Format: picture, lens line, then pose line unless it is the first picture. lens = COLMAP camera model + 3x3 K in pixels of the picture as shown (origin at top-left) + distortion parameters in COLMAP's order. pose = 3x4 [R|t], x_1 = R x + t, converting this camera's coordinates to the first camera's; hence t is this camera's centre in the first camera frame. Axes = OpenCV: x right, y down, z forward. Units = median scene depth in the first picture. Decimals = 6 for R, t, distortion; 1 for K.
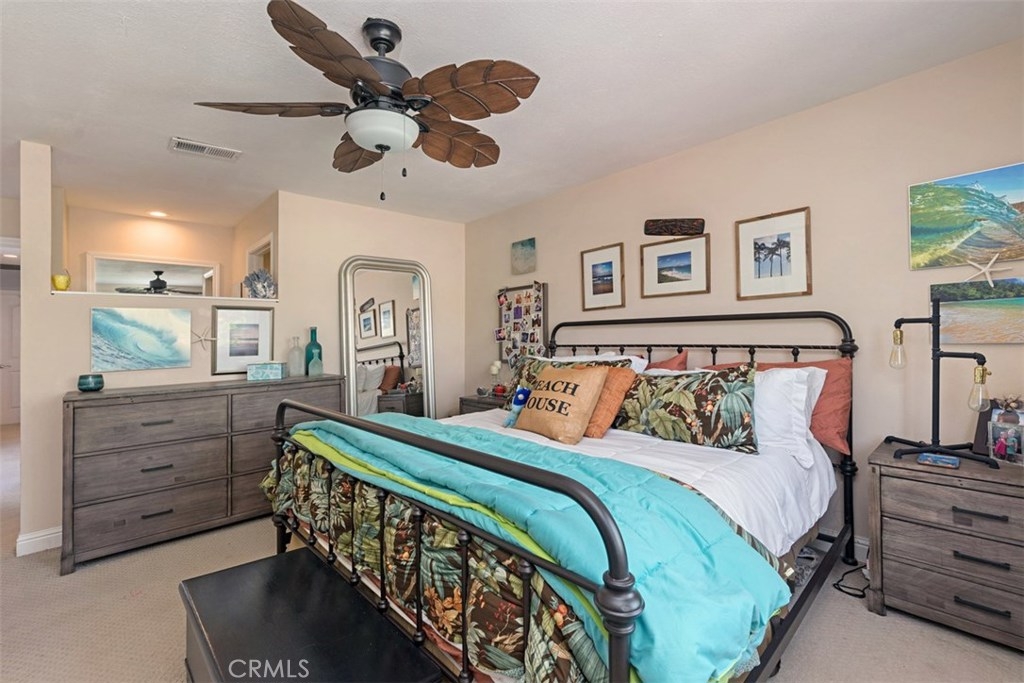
lens RADIAL K [[444.1, 0, 515.1], [0, 444.1, 330.9], [0, 0, 1]] dist [0.003448, -0.000997]
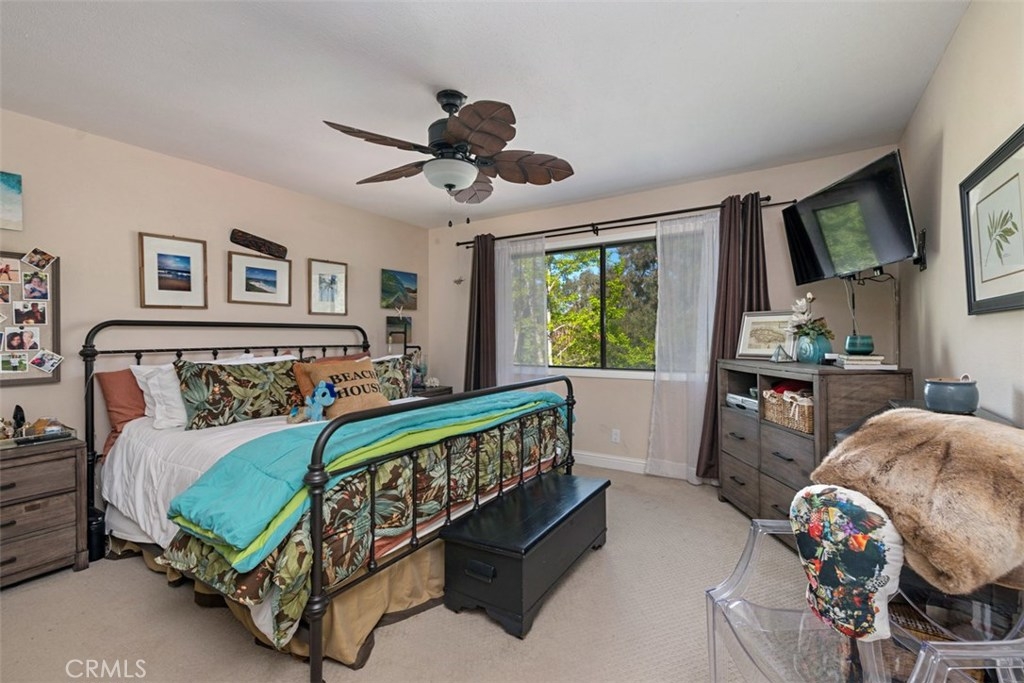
lens RADIAL K [[444.1, 0, 508.1], [0, 444.1, 339.7], [0, 0, 1]] dist [0.003448, -0.000997]
pose [[-0.249493, 0.006304, 0.968356, -0.946017], [-0.005694, 0.999952, -0.007977, 0.019255], [-0.968360, -0.007504, -0.249445, 0.678081]]
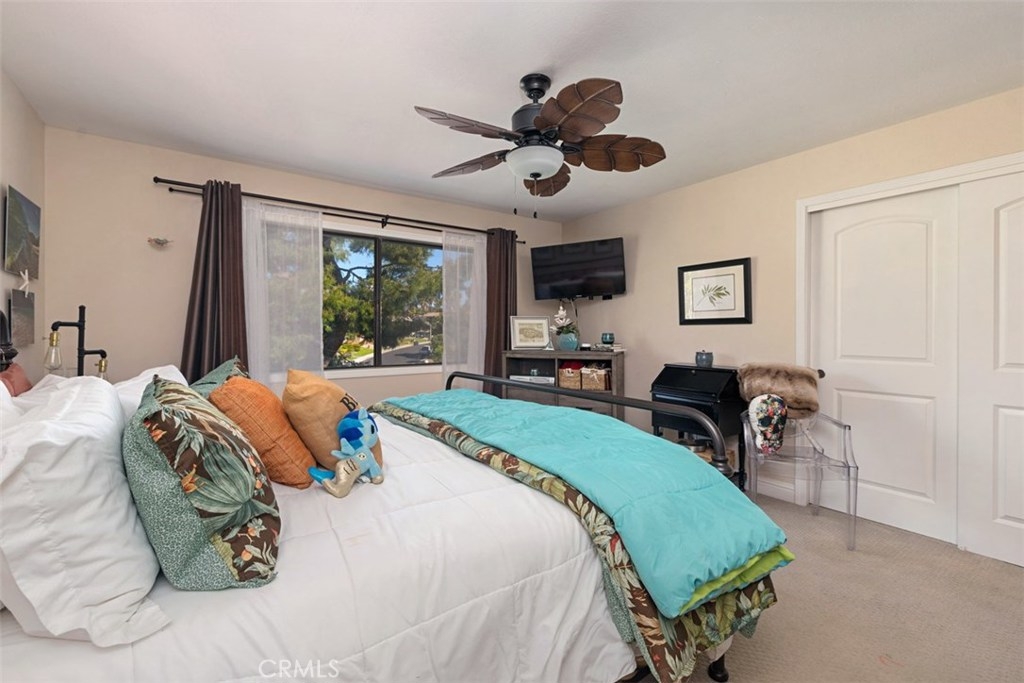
lens RADIAL K [[444.1, 0, 501.0], [0, 444.1, 337.8], [0, 0, 1]] dist [0.003448, -0.000997]
pose [[-0.990586, 0.009790, 0.136543, -0.232340], [0.009575, 0.999952, -0.002230, 0.016340], [-0.136558, -0.000902, -0.990632, 1.308817]]
